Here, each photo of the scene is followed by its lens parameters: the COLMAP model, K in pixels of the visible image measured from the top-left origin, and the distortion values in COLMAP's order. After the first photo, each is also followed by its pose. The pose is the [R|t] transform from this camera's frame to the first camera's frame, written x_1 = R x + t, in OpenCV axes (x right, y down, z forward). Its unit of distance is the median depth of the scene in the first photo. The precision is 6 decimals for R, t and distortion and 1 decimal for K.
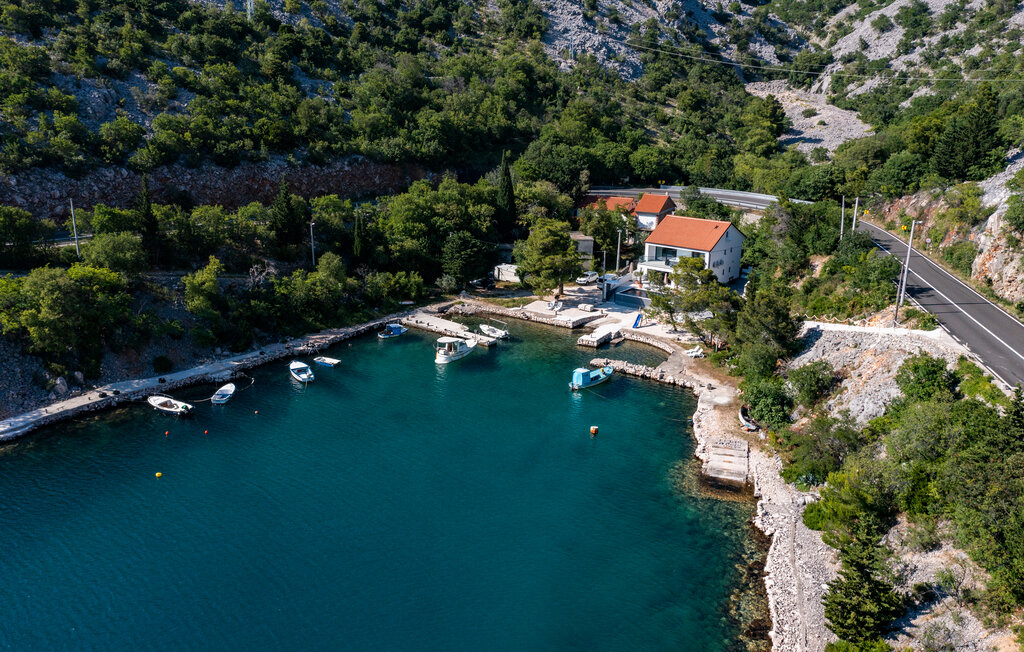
lens RADIAL K [[820.4, 0, 512.0], [0, 820.4, 326.0], [0, 0, 1]] dist [-0.015985, 0.002516]
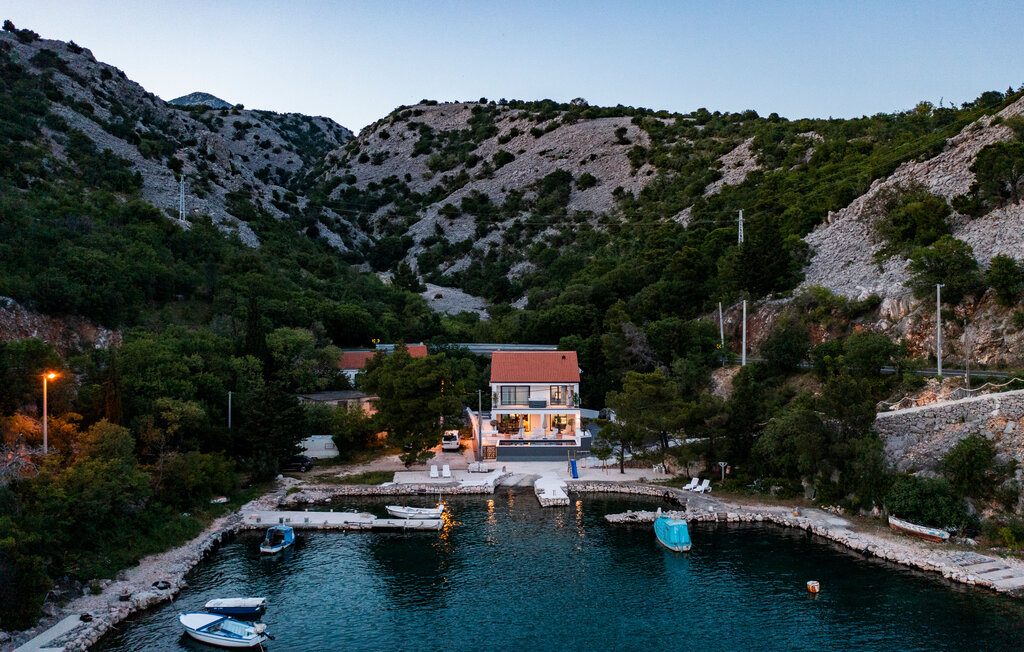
lens RADIAL K [[839.3, 0, 510.0], [0, 839.3, 302.7], [0, 0, 1]] dist [-0.010475, -0.003254]
pose [[0.800805, -0.009178, 0.598854, -0.142820], [0.182950, 0.955840, -0.229997, 0.005849], [-0.570298, 0.293744, 0.767121, 0.164317]]
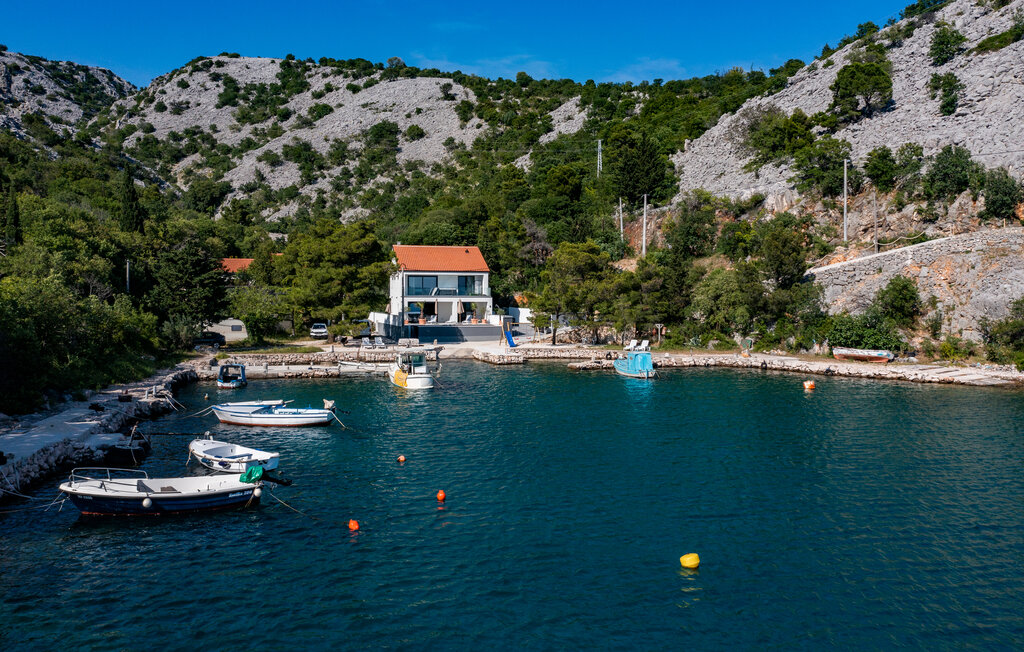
lens RADIAL K [[820.4, 0, 512.0], [0, 820.4, 326.0], [0, 0, 1]] dist [-0.015985, 0.002516]
pose [[0.619889, -0.039150, 0.783713, -0.173932], [0.226491, 0.965173, -0.130932, 0.032347], [-0.751292, 0.258667, 0.607167, 0.221508]]
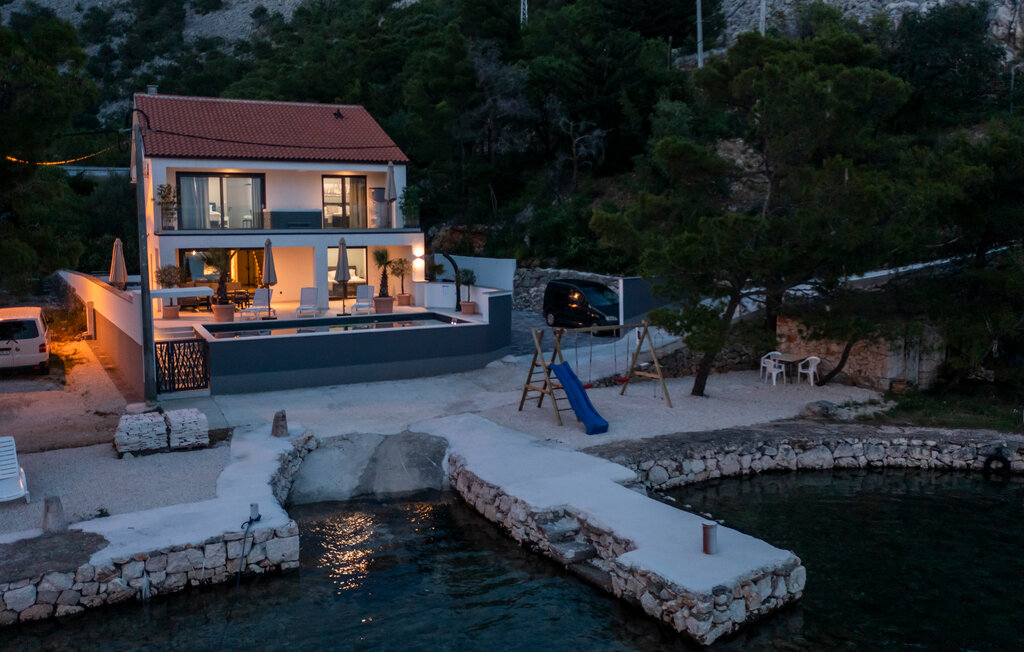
lens RADIAL K [[839.3, 0, 510.0], [0, 839.3, 302.7], [0, 0, 1]] dist [-0.010475, -0.003254]
pose [[0.439655, -0.098029, 0.892801, -0.012744], [0.266688, 0.963444, -0.025543, -0.010547], [-0.857660, 0.249329, 0.449727, 0.372583]]
